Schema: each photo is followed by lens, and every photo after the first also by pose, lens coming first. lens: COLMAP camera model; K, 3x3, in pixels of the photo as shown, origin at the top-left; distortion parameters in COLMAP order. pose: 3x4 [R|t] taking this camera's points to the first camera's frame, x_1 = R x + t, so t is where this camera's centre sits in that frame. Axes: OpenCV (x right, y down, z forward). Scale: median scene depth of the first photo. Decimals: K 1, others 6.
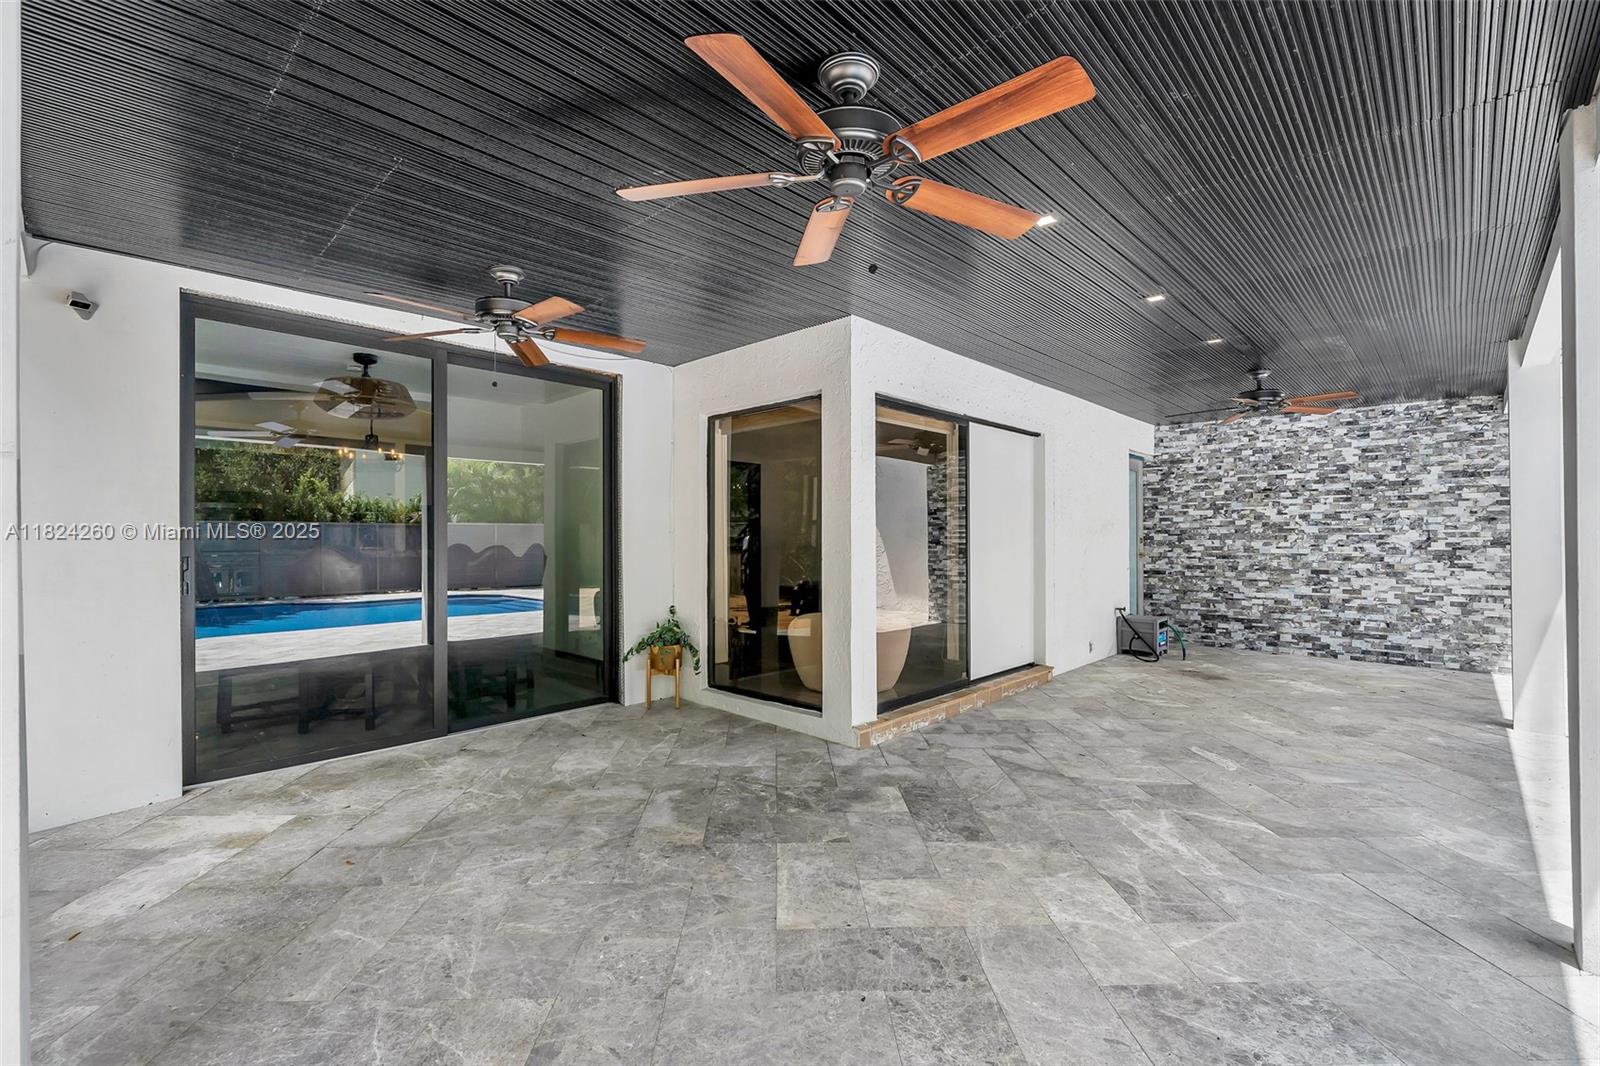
lens RADIAL K [[695.8, 0, 800.0], [0, 695.8, 537.9], [0, 0, 1]] dist [-0.001079, 0.000211]
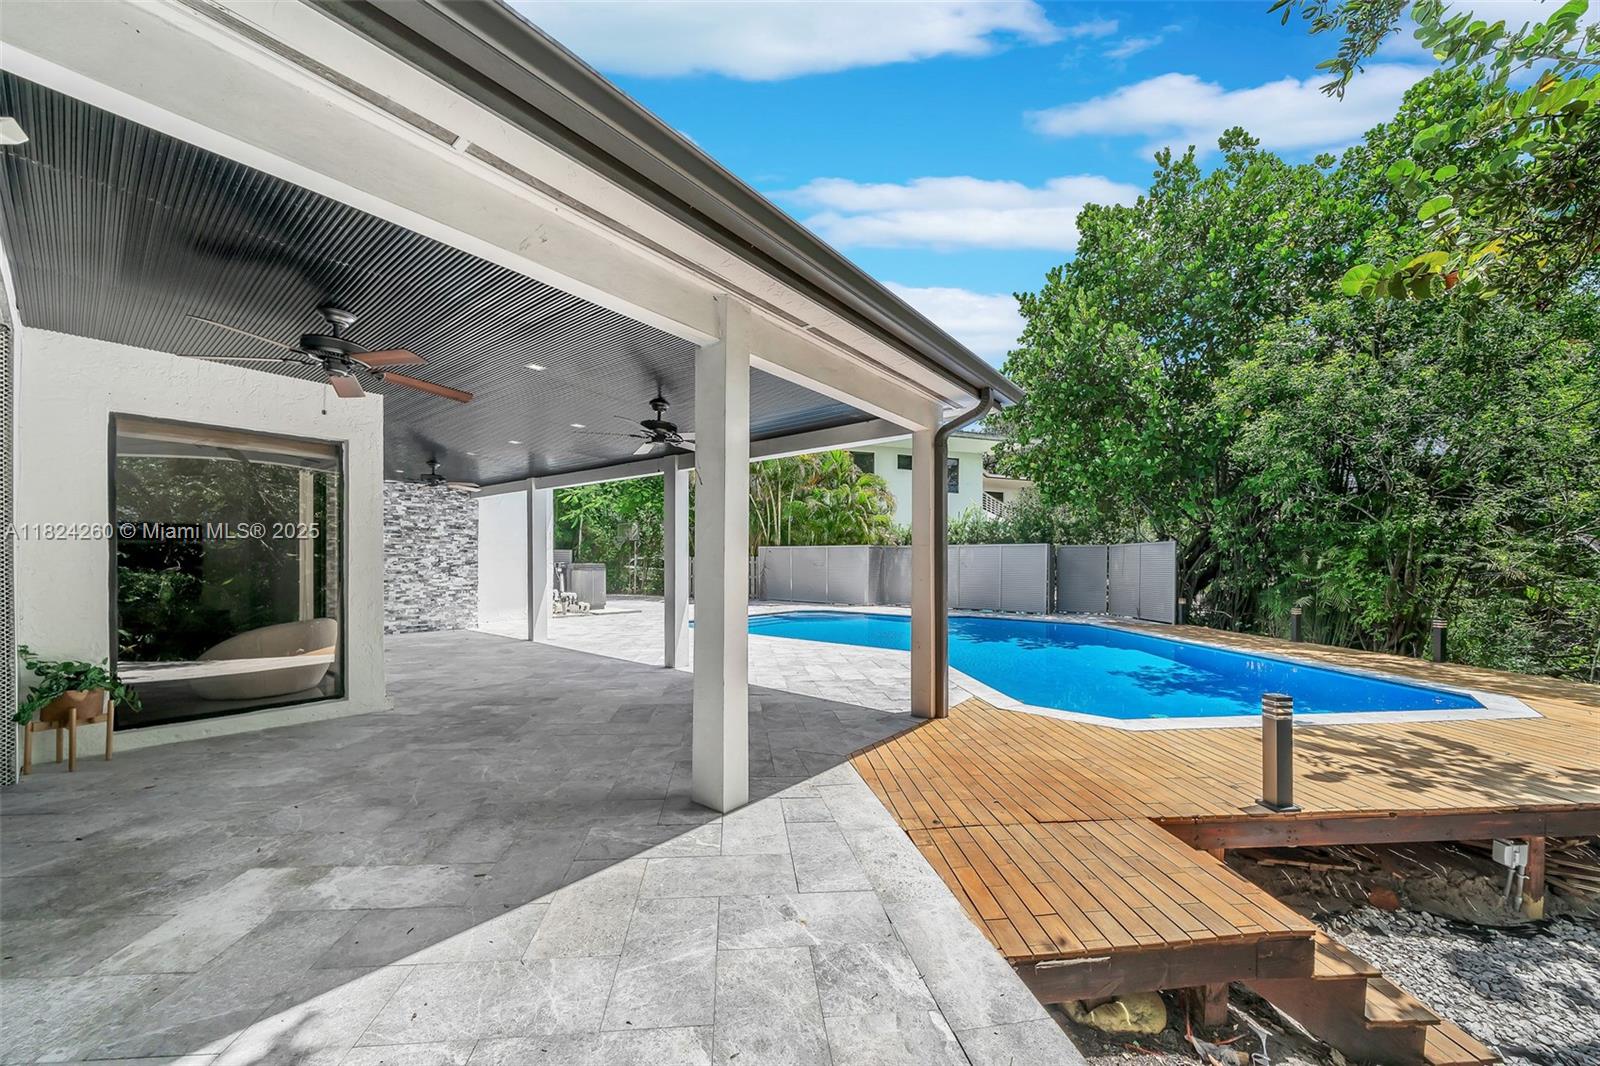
lens RADIAL K [[573.9, 0, 808.6], [0, 573.9, 563.2], [0, 0, 1]] dist [0.000098, 0.000000]
pose [[-0.091781, -0.000252, 0.995779, -0.681993], [-0.005958, 0.999982, -0.000296, 0.002500], [-0.995761, -0.005960, -0.091781, 0.163118]]
